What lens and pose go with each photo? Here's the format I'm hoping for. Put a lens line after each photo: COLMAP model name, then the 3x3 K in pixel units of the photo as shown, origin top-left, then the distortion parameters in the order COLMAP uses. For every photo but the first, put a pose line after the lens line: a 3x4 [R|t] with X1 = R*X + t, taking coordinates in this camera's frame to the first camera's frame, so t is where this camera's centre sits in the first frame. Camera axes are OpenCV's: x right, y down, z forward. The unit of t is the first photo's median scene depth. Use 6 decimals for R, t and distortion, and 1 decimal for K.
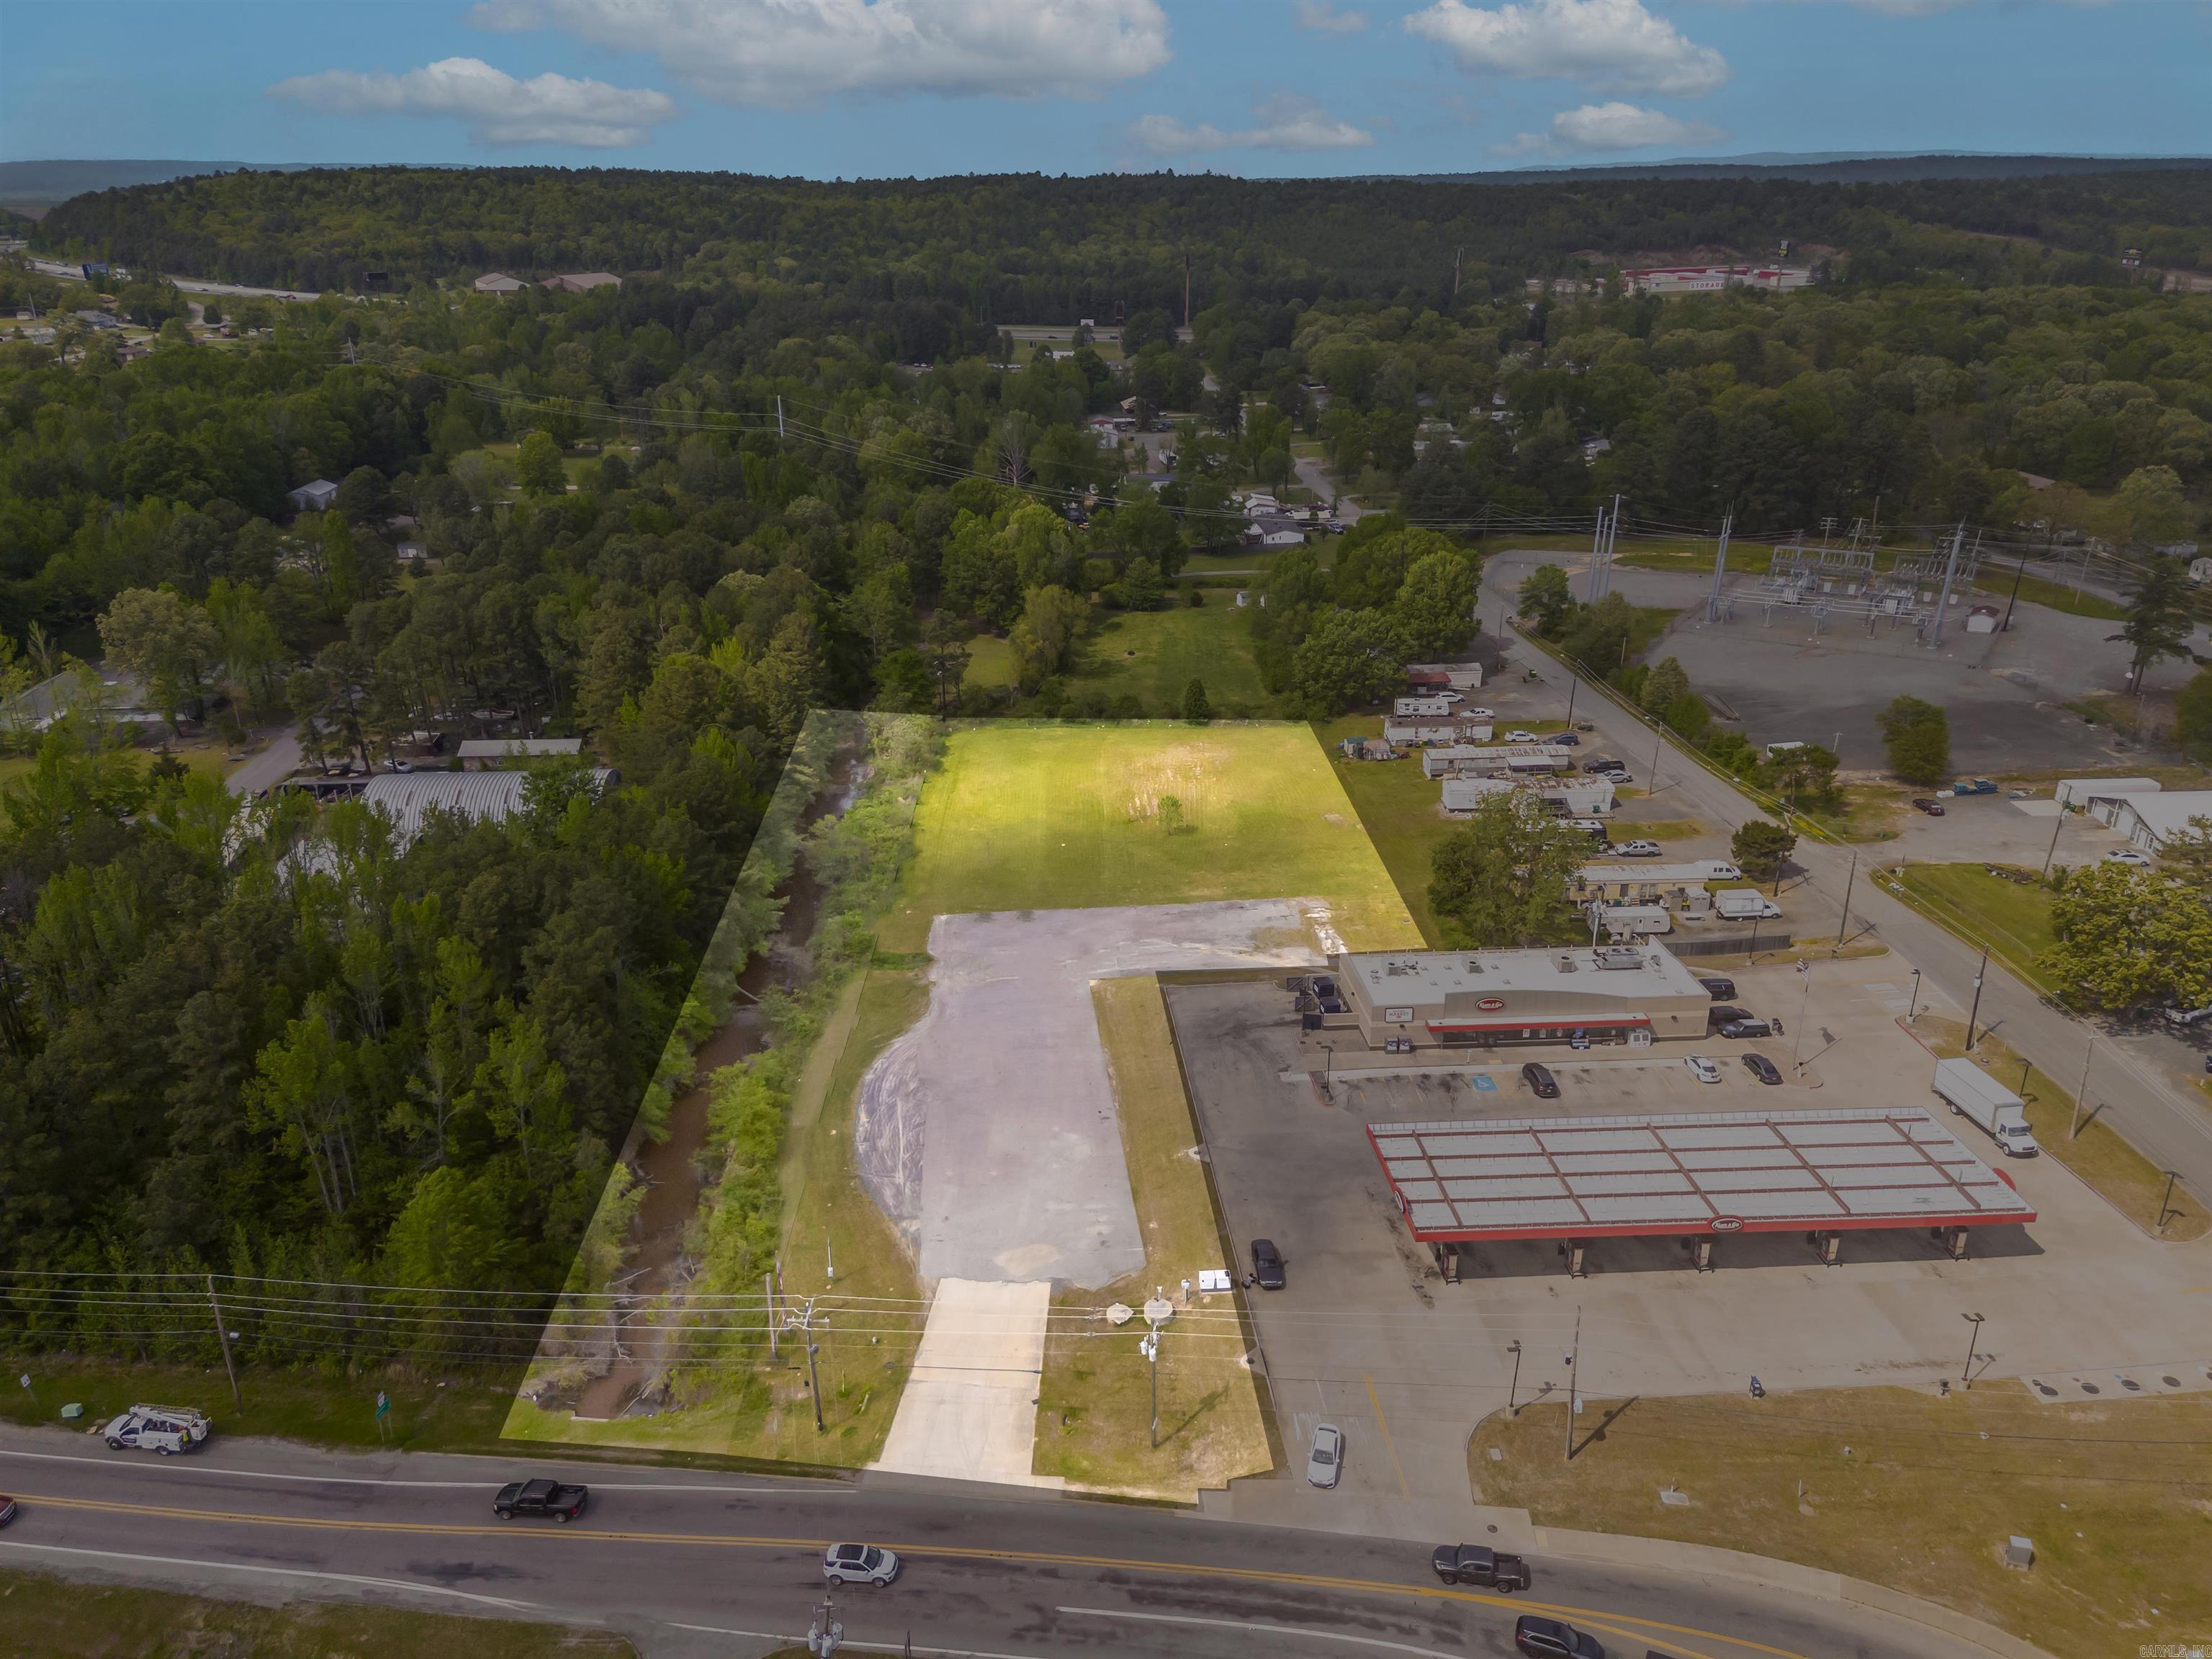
lens RADIAL K [[1514.6, 0, 1106.0], [0, 1514.6, 829.5], [0, 0, 1]] dist [0.292828, -0.300104]
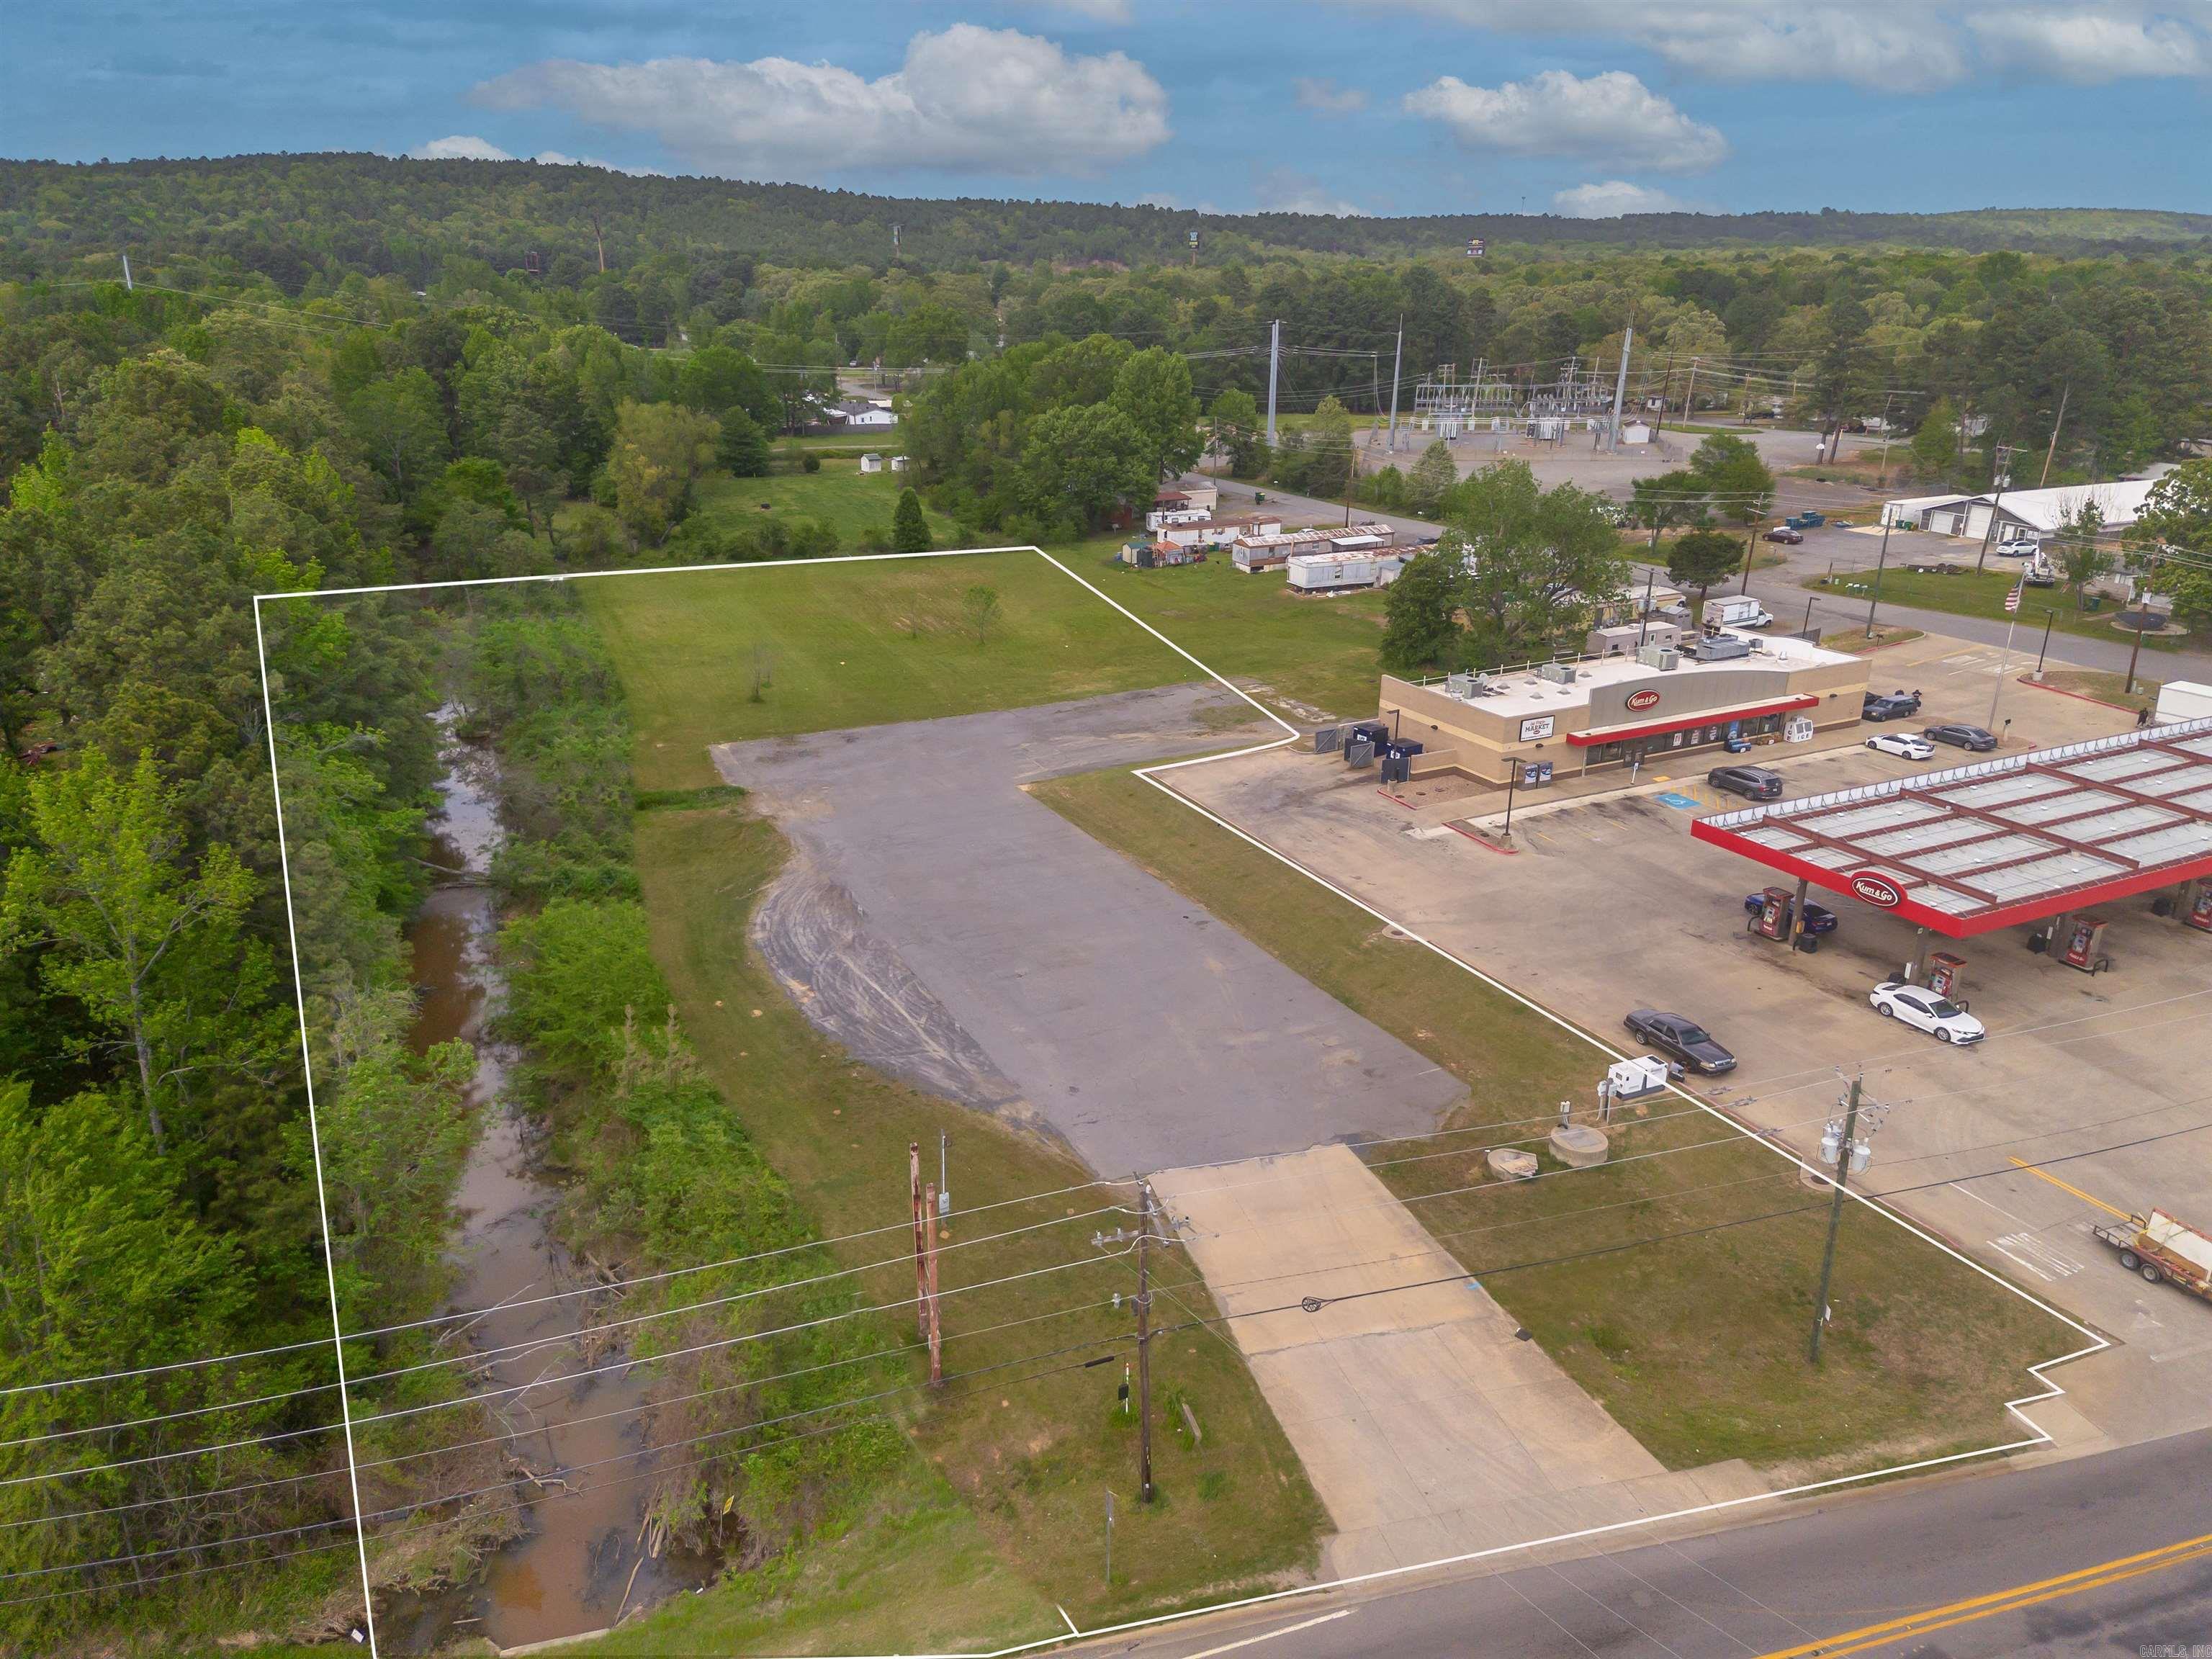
lens RADIAL K [[1514.6, 0, 1106.0], [0, 1514.6, 829.5], [0, 0, 1]] dist [0.292828, -0.300104]
pose [[0.927501, -0.121129, 0.353652, -0.228384], [0.134104, 0.990891, -0.012316, 0.145072], [-0.348938, 0.058849, 0.935296, 0.422501]]
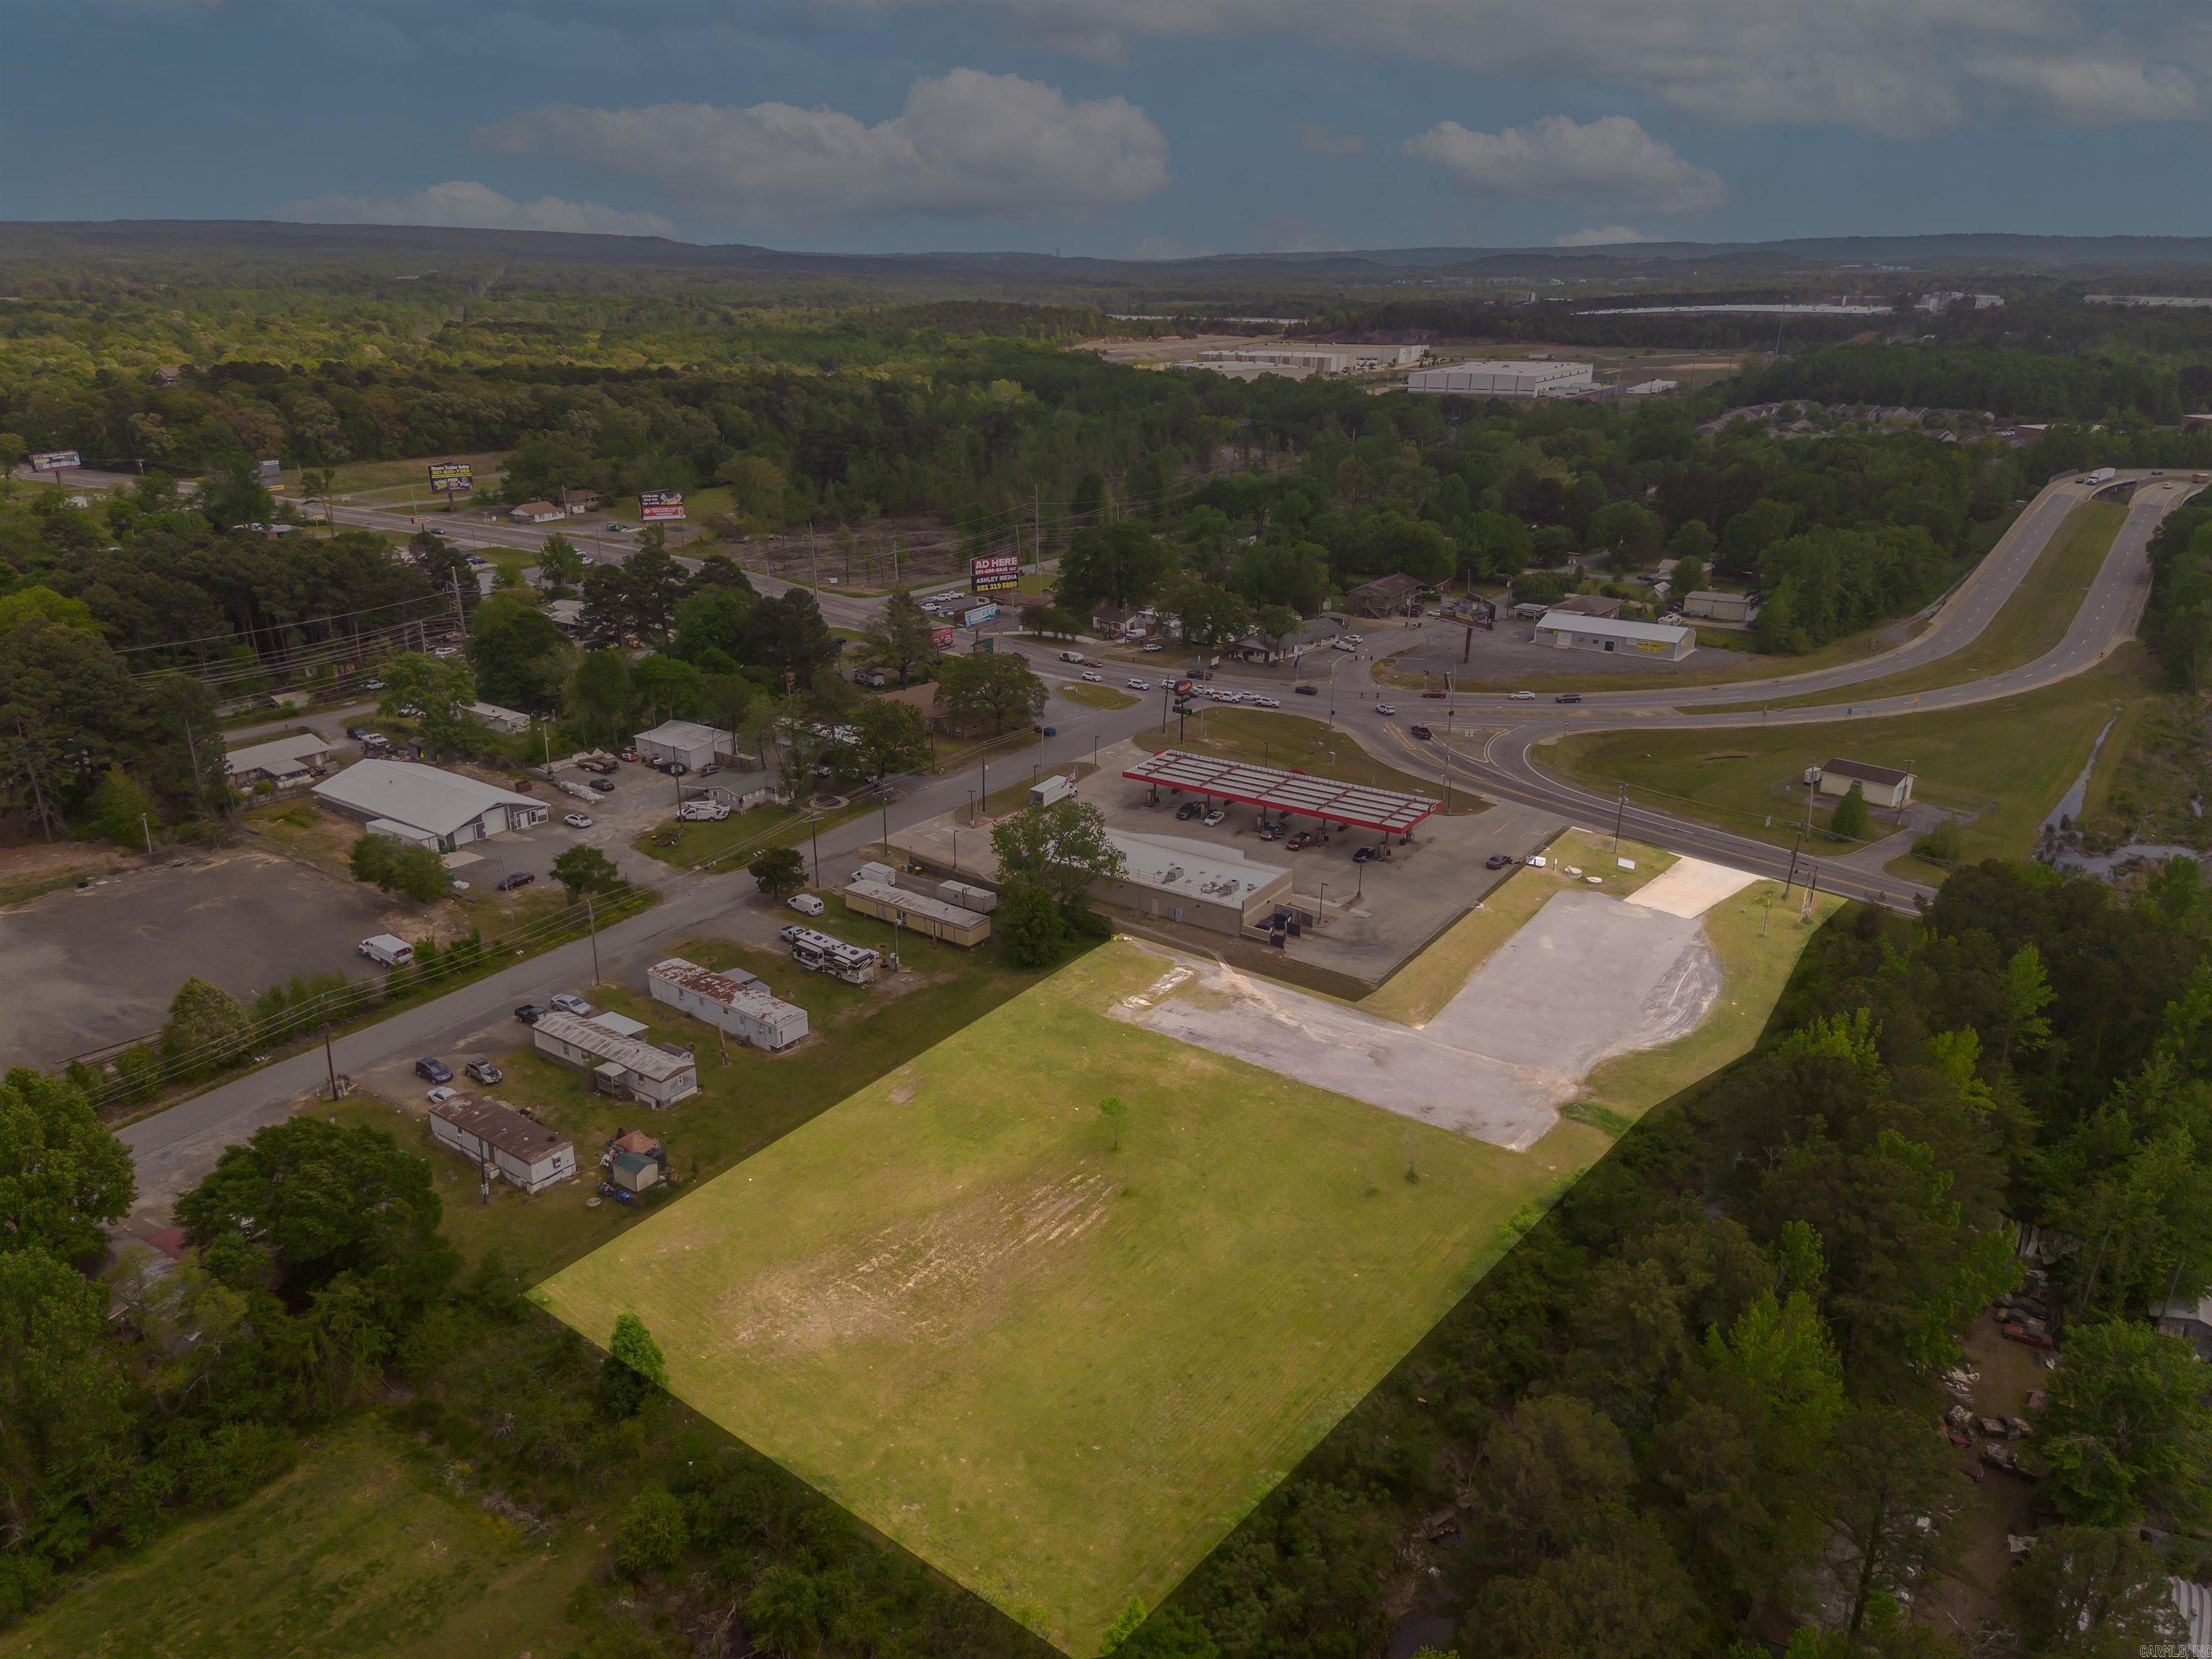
lens RADIAL K [[1514.6, 0, 1106.0], [0, 1514.6, 829.5], [0, 0, 1]] dist [0.292828, -0.300104]
pose [[-0.779605, -0.221540, 0.585779, -0.458676], [0.228497, 0.770246, 0.595408, -0.724936], [-0.583100, 0.598031, -0.549866, 1.771510]]
